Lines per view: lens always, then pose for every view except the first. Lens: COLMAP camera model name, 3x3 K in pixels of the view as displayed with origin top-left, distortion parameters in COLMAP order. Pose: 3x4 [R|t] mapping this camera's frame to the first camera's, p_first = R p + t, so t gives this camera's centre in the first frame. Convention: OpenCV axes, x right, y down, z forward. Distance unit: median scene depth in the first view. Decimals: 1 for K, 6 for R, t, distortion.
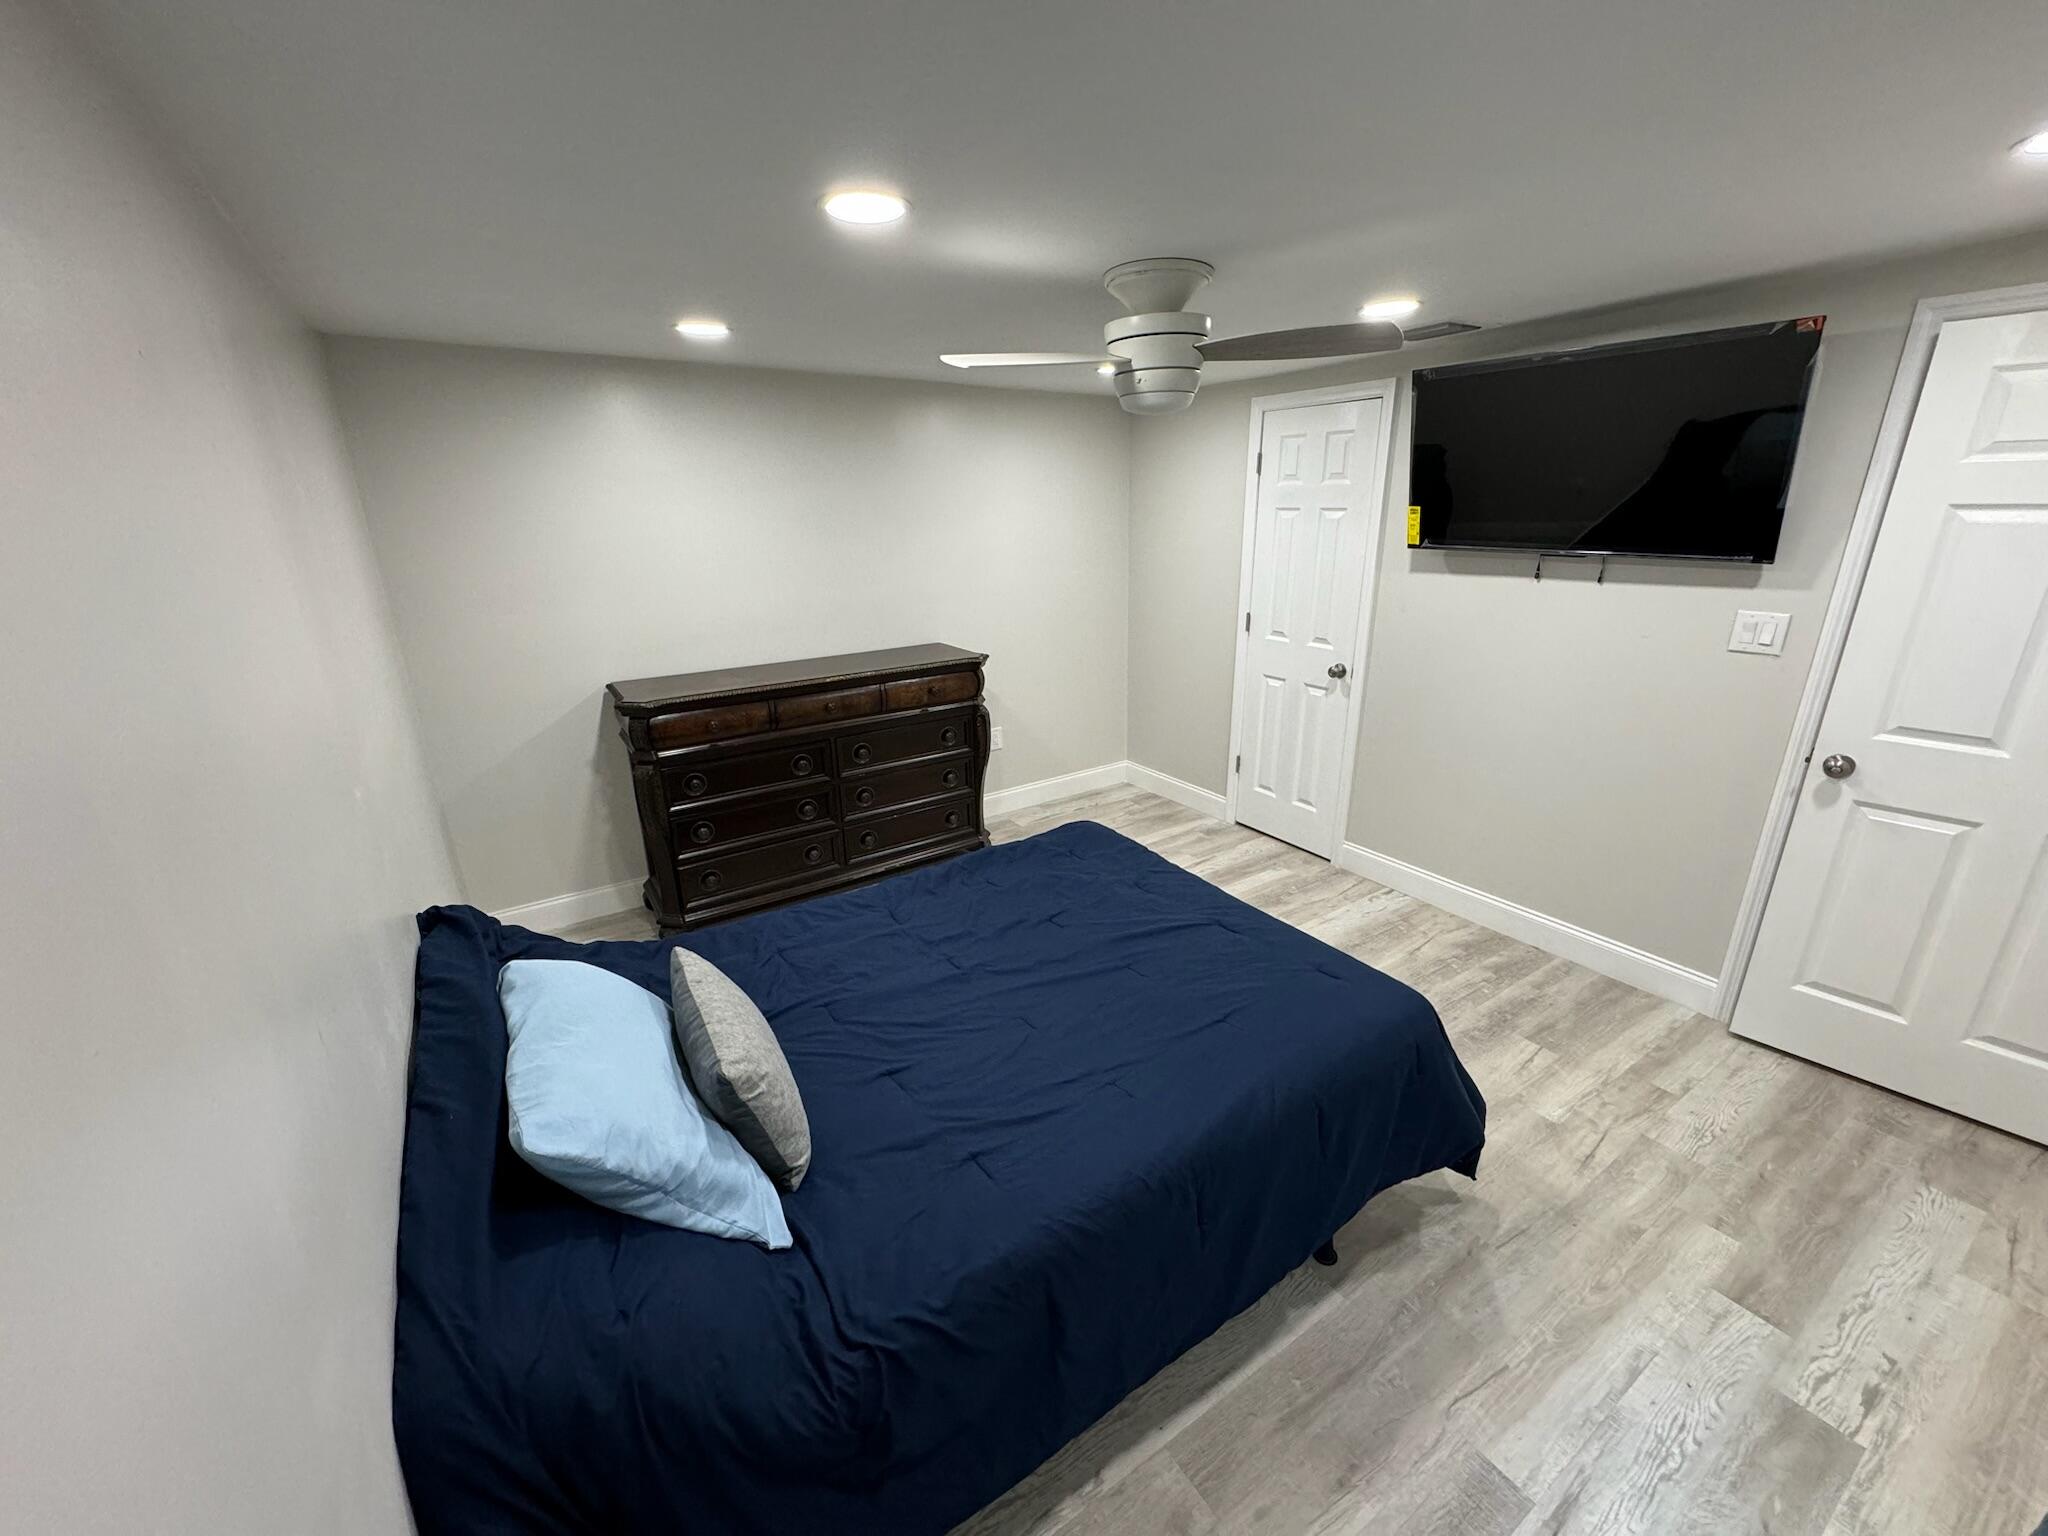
lens RADIAL K [[825.9, 0, 1022.3], [0, 825.9, 767.8], [0, 0, 1]] dist [-0.002202, 0.000957]
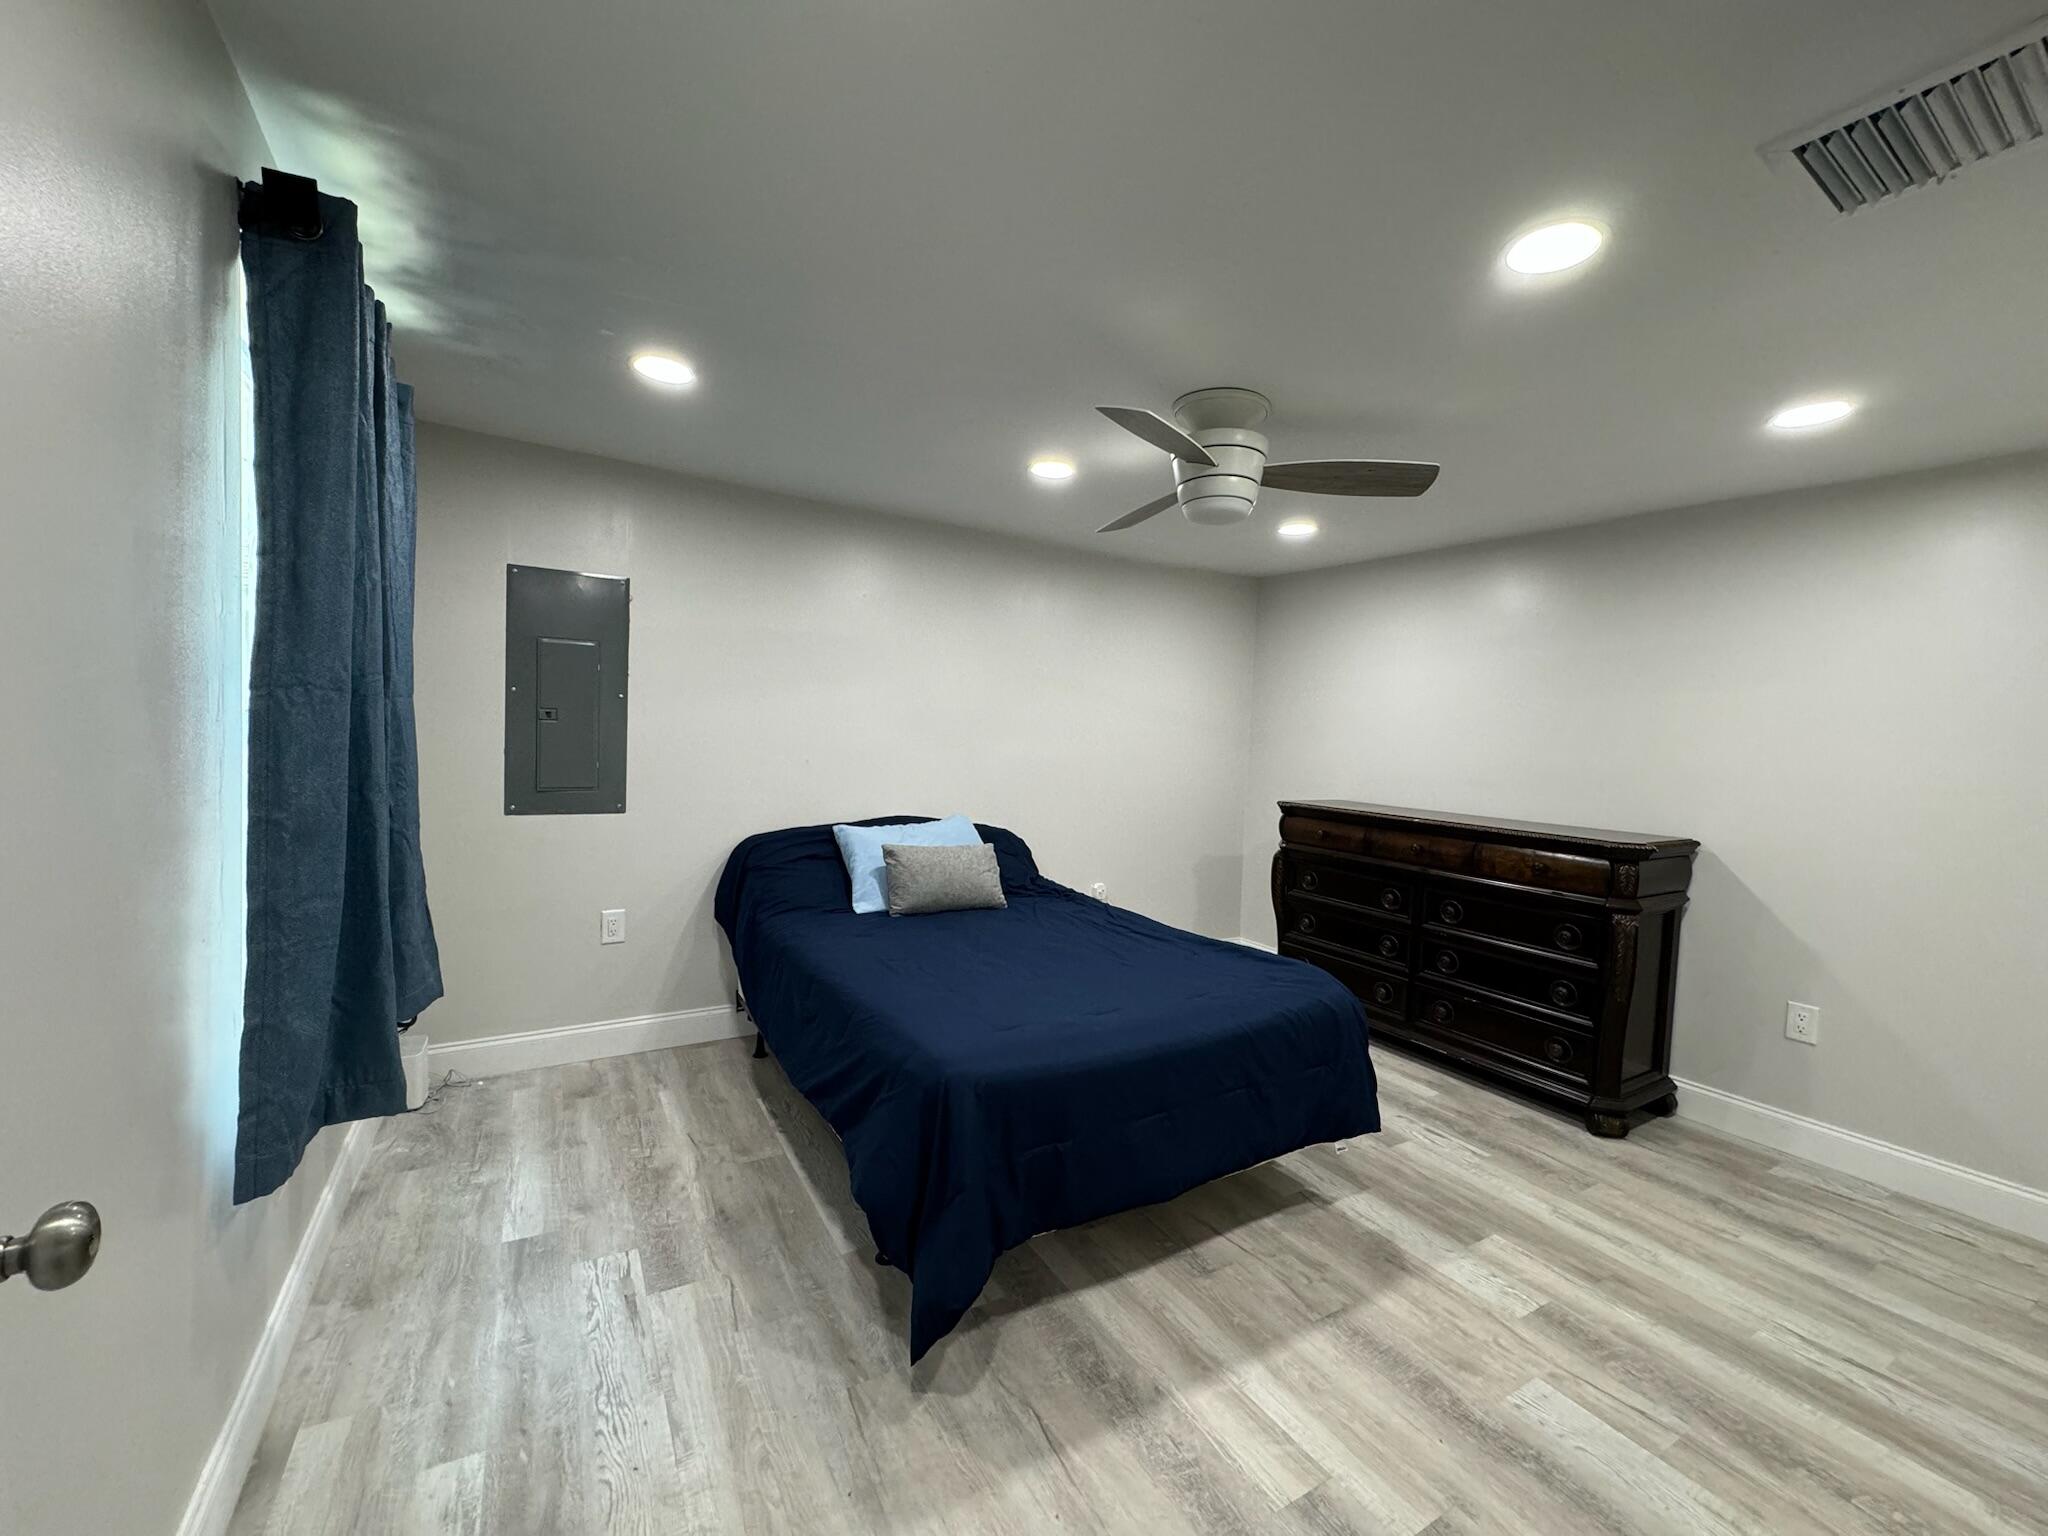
lens RADIAL K [[825.9, 0, 1034.2], [0, 825.9, 762.7], [0, 0, 1]] dist [-0.002202, 0.000957]
pose [[-0.041138, 0.056878, -0.997533, 1.567929], [-0.348278, 0.934945, 0.067672, -0.156418], [0.936488, 0.350203, -0.018652, 1.109683]]
